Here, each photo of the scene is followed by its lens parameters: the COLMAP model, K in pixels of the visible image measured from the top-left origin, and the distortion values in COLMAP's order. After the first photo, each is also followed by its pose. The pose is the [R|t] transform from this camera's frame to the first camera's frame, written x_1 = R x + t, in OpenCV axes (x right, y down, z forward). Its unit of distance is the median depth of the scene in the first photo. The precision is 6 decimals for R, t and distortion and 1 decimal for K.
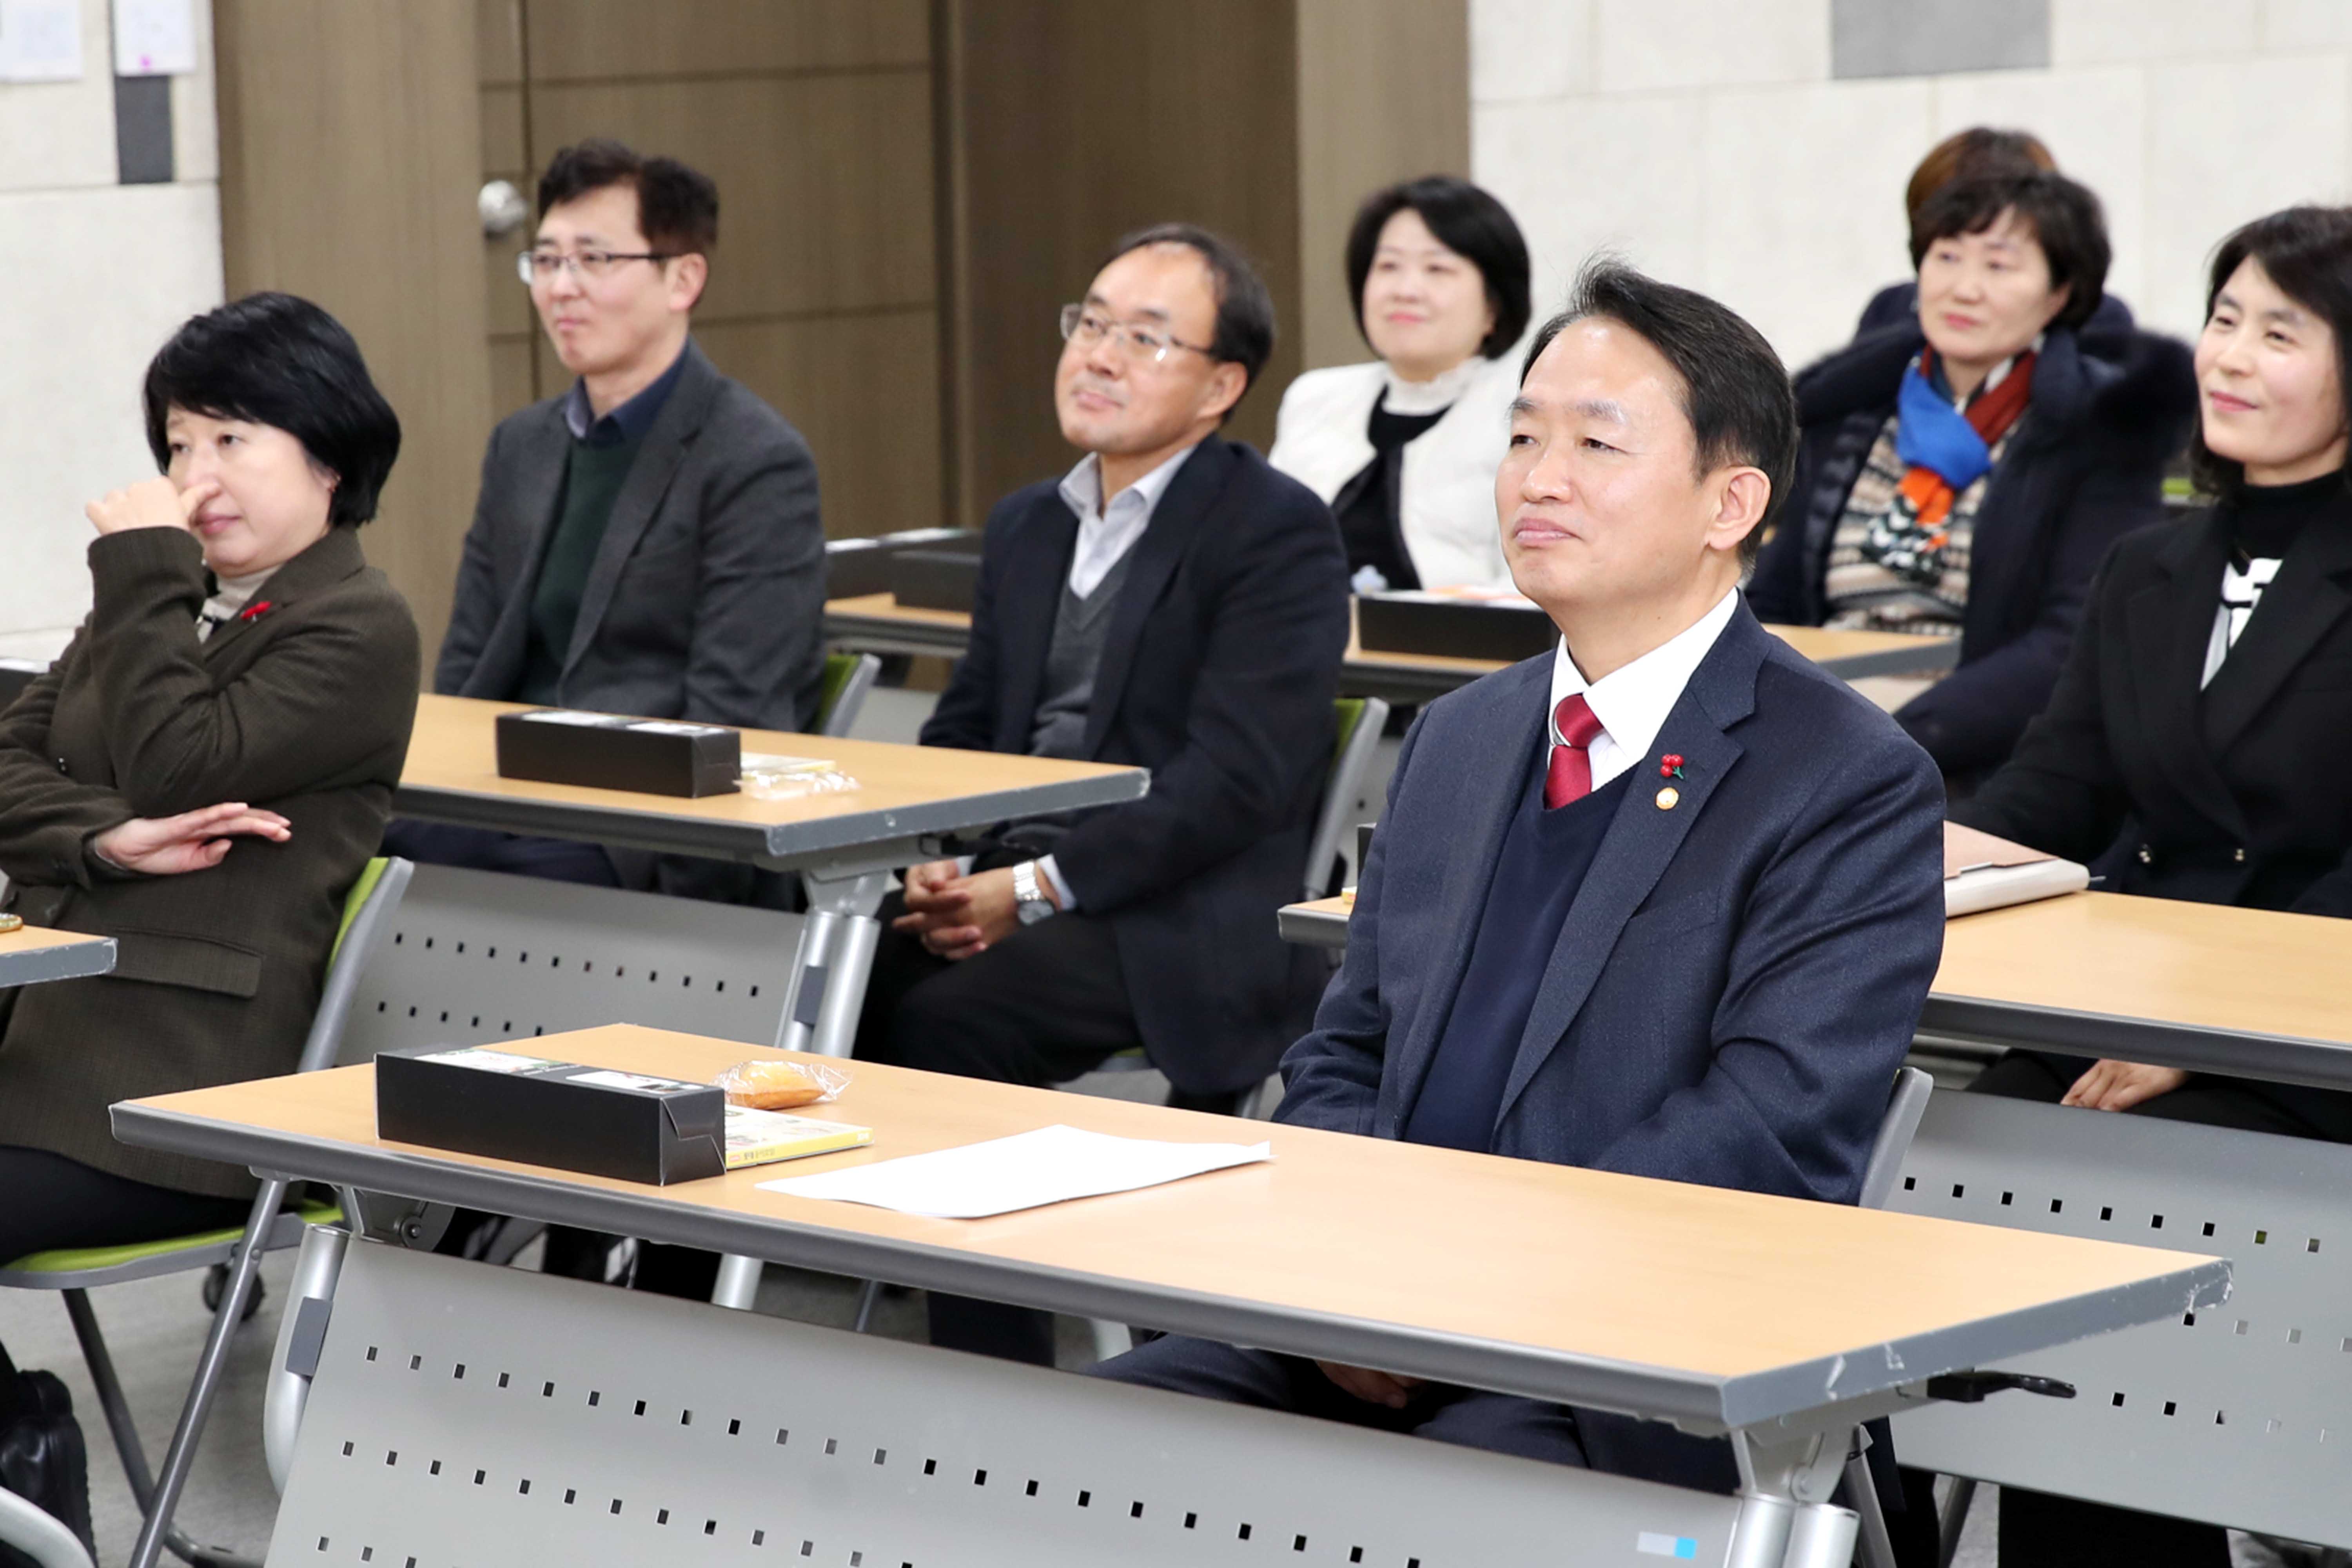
lens RADIAL K [[7124.6, 0, 1173.7], [0, 7124.6, 782.1], [0, 0, 1]] dist [0.272895, 0.000000]
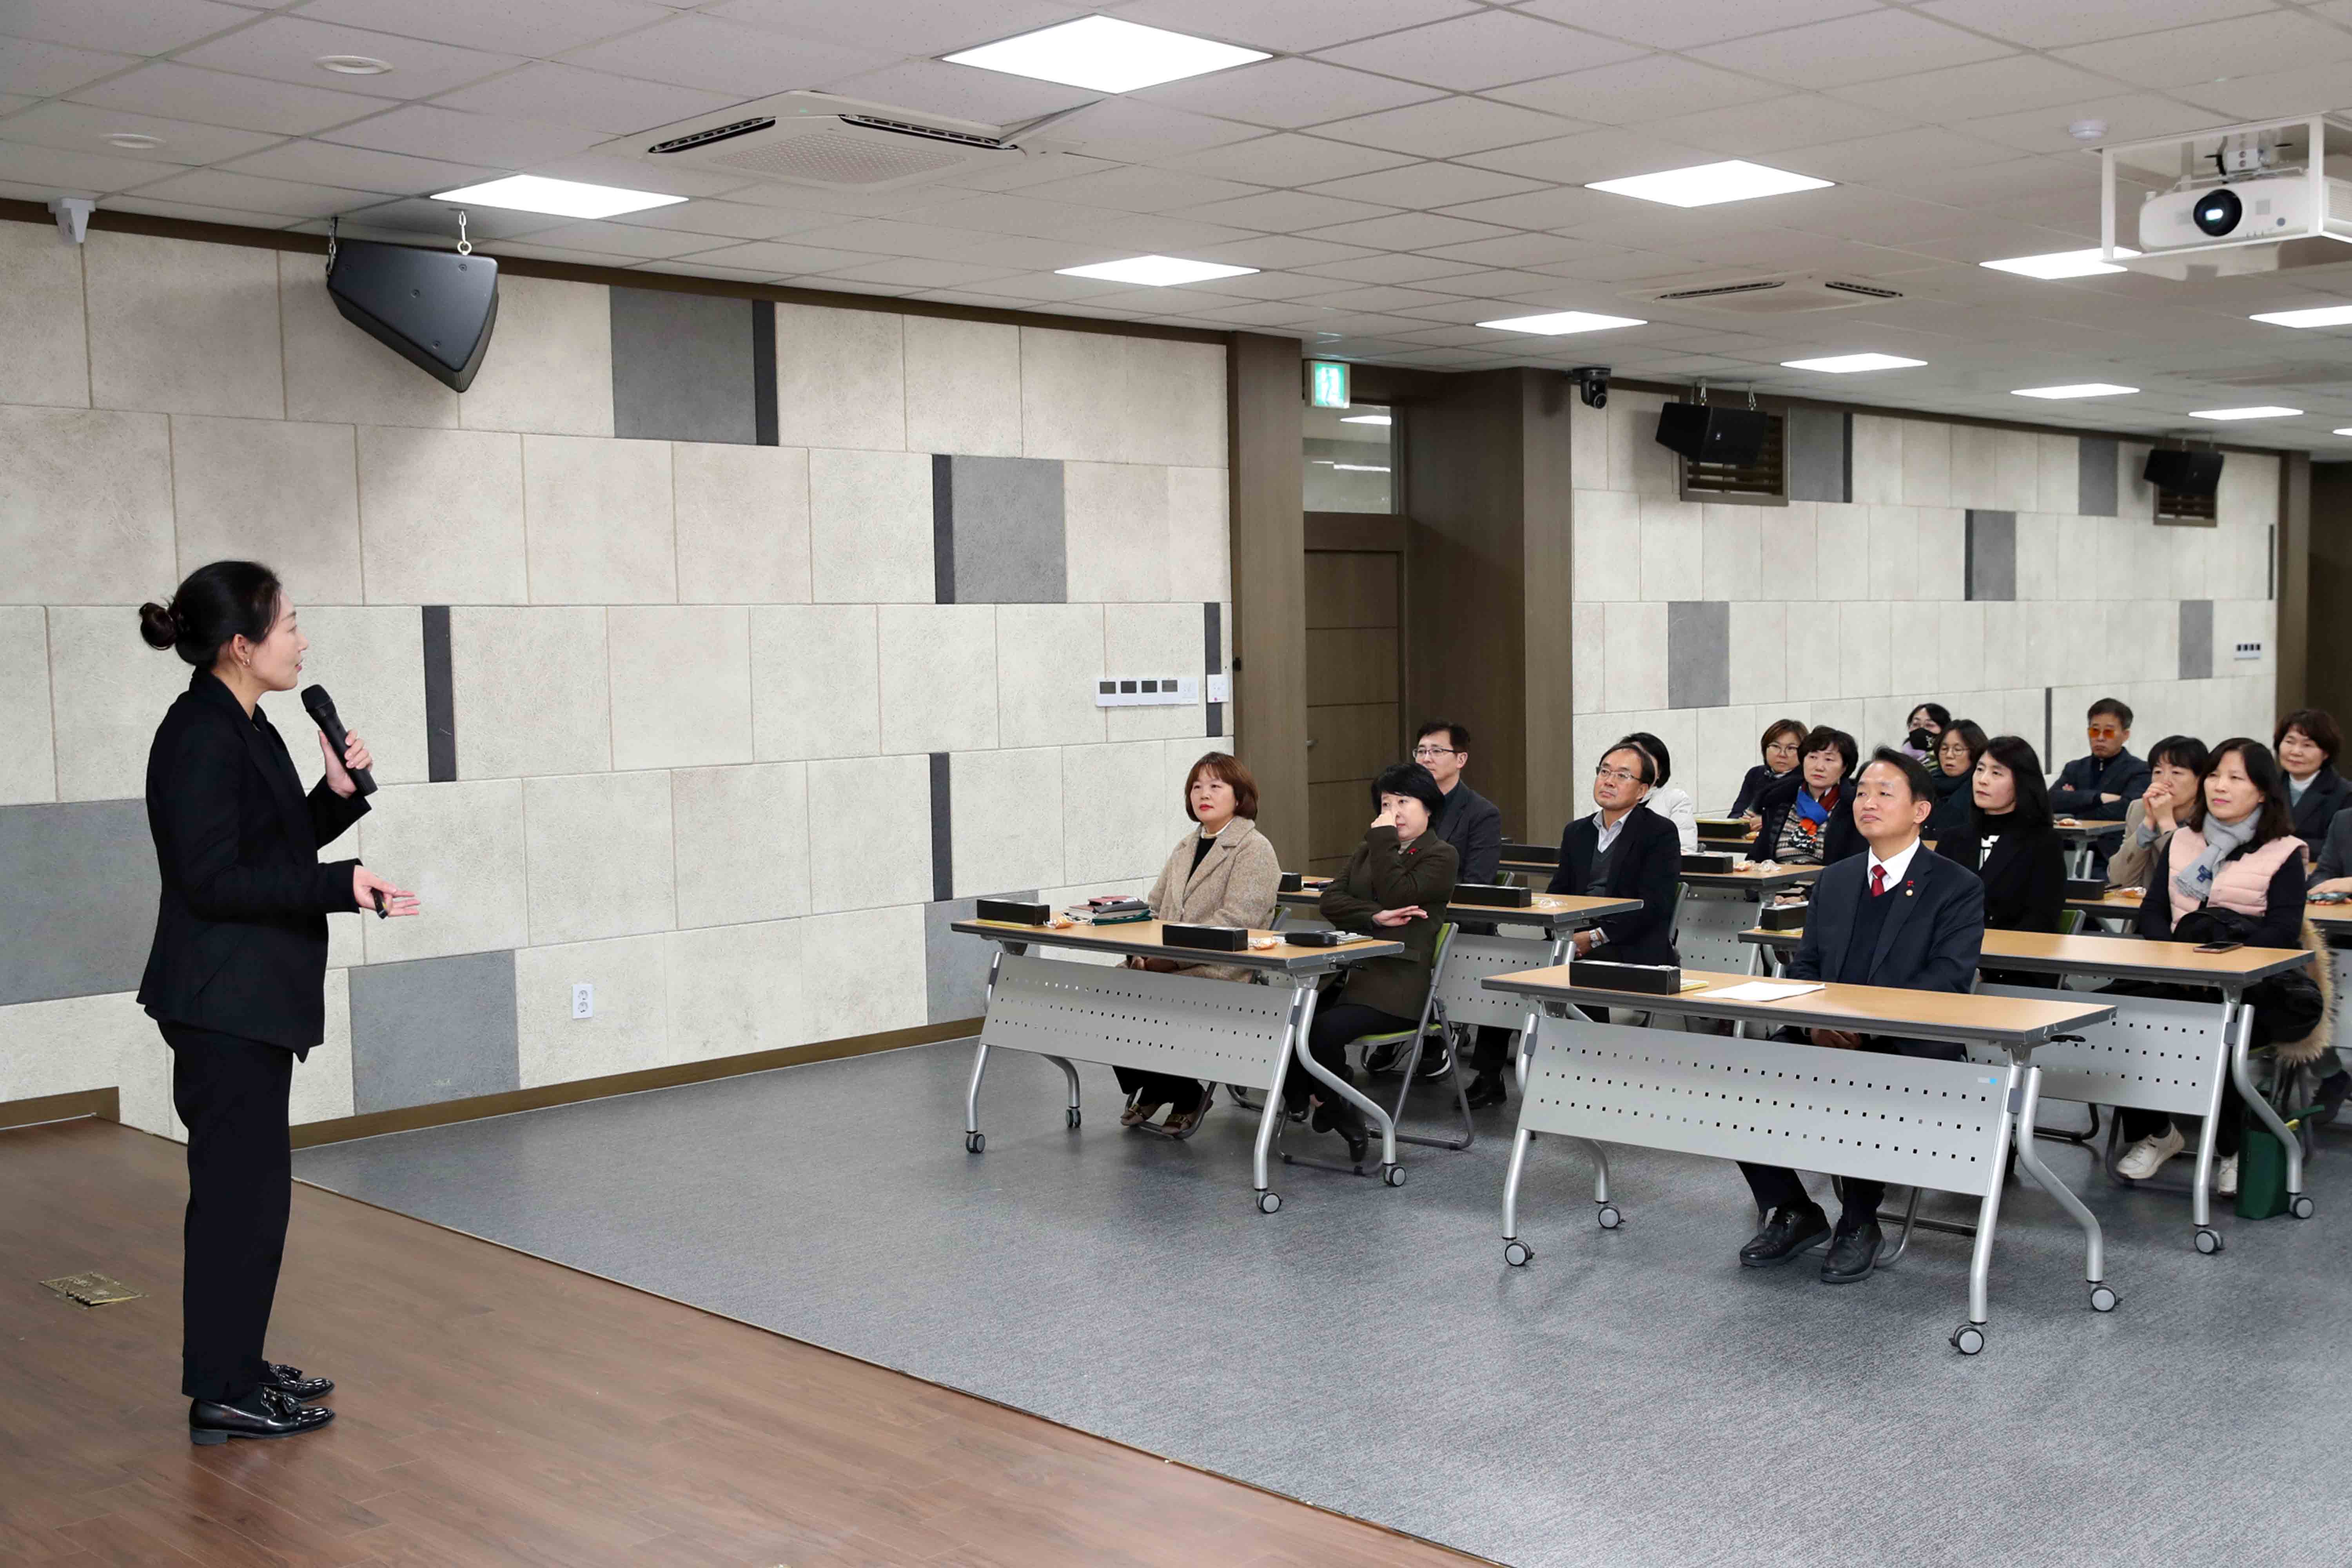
lens RADIAL K [[2605.7, 0, 1179.6], [0, 2605.7, 788.1], [0, 0, 1]] dist [-0.084580, 0.000000]
pose [[0.999093, 0.003444, 0.042449, -0.292369], [-0.000356, 0.997366, -0.072534, 0.036651], [-0.042587, 0.072453, 0.996462, -0.245668]]
